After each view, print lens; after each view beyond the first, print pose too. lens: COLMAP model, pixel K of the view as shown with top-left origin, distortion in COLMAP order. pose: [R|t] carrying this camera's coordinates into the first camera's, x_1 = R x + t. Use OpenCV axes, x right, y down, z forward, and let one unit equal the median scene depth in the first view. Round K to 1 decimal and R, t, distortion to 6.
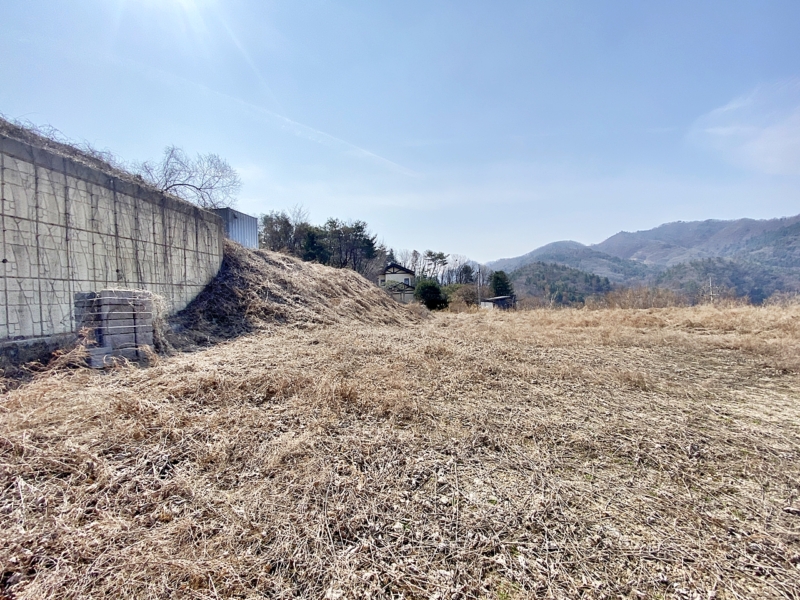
lens RADIAL K [[319.8, 0, 398.9], [0, 319.8, 301.5], [0, 0, 1]] dist [0.015978, -0.019157]
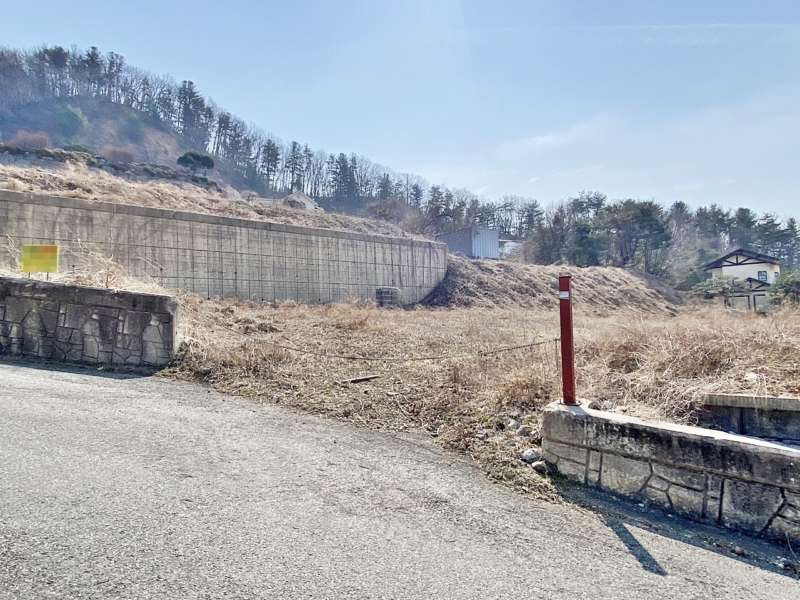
lens RADIAL K [[479.9, 0, 397.4], [0, 479.9, 300.1], [0, 0, 1]] dist [0.075345, -0.080174]
pose [[0.701717, -0.022711, -0.712094, 1.709001], [-0.004988, 0.999311, -0.036787, 0.181986], [0.712439, 0.029366, 0.701120, -1.469039]]
